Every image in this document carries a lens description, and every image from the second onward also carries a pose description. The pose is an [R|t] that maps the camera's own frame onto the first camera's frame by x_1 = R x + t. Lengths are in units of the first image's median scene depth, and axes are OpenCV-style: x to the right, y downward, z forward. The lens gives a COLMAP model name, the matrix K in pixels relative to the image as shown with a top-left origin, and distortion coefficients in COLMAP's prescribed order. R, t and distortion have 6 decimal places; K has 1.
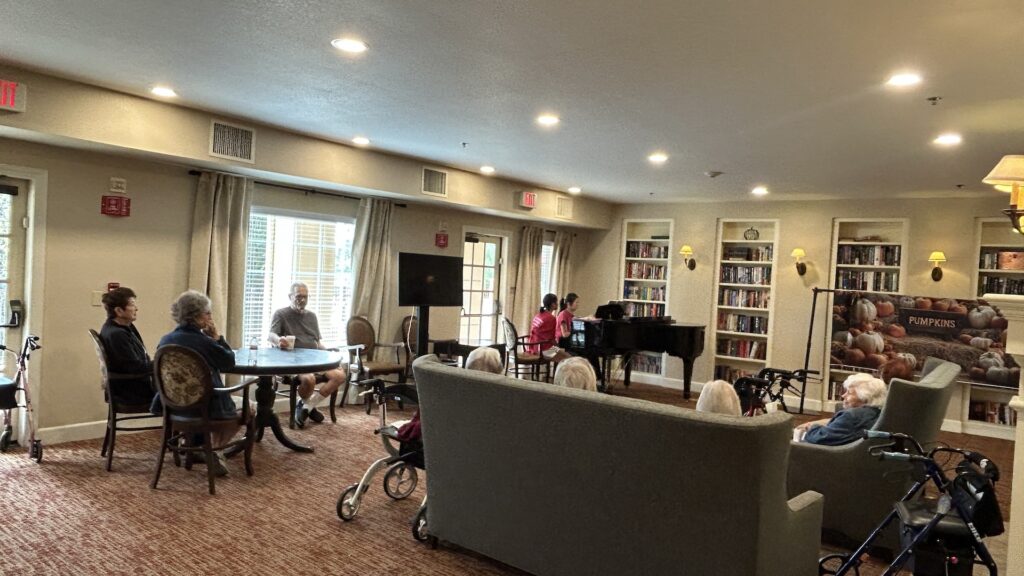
lens RADIAL K [[700.0, 0, 512.0], [0, 700.0, 288.0], [0, 0, 1]] dist [-0.001107, -0.005104]
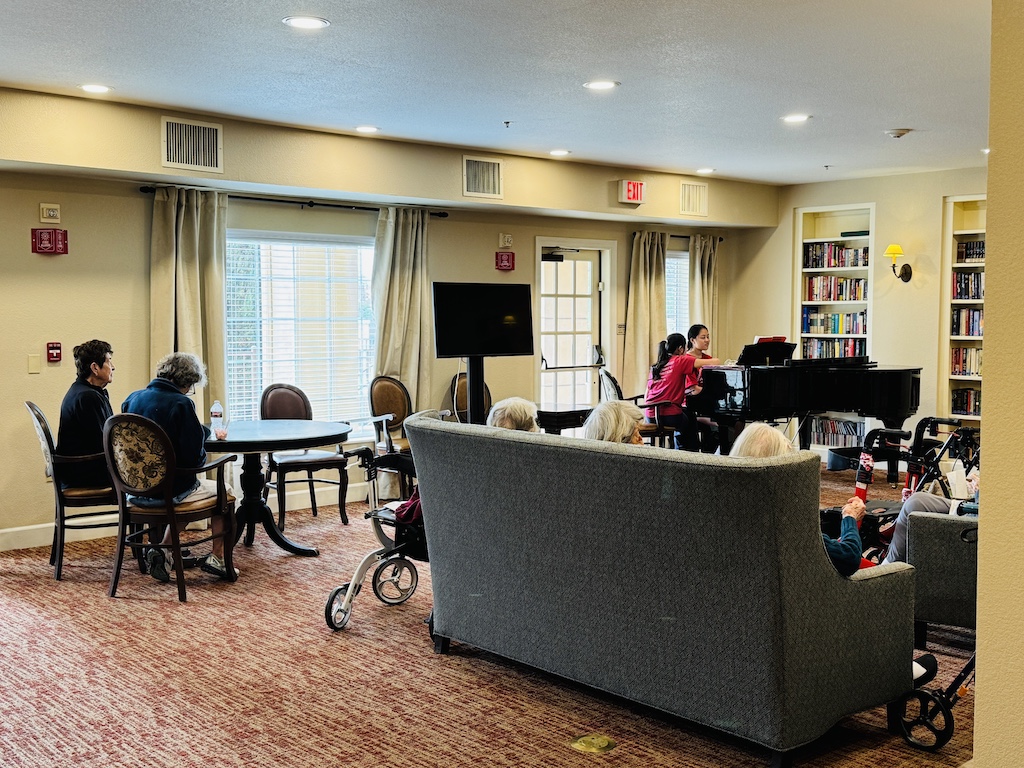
lens RADIAL K [[1161.7, 0, 510.9], [0, 1161.7, 371.8], [0, 0, 1]] dist [0.218185, -0.480214]
pose [[0.985603, -0.045147, -0.162938, 0.086952], [0.050216, 0.998370, 0.027128, 0.009550], [0.161448, -0.034920, 0.986263, -0.129932]]
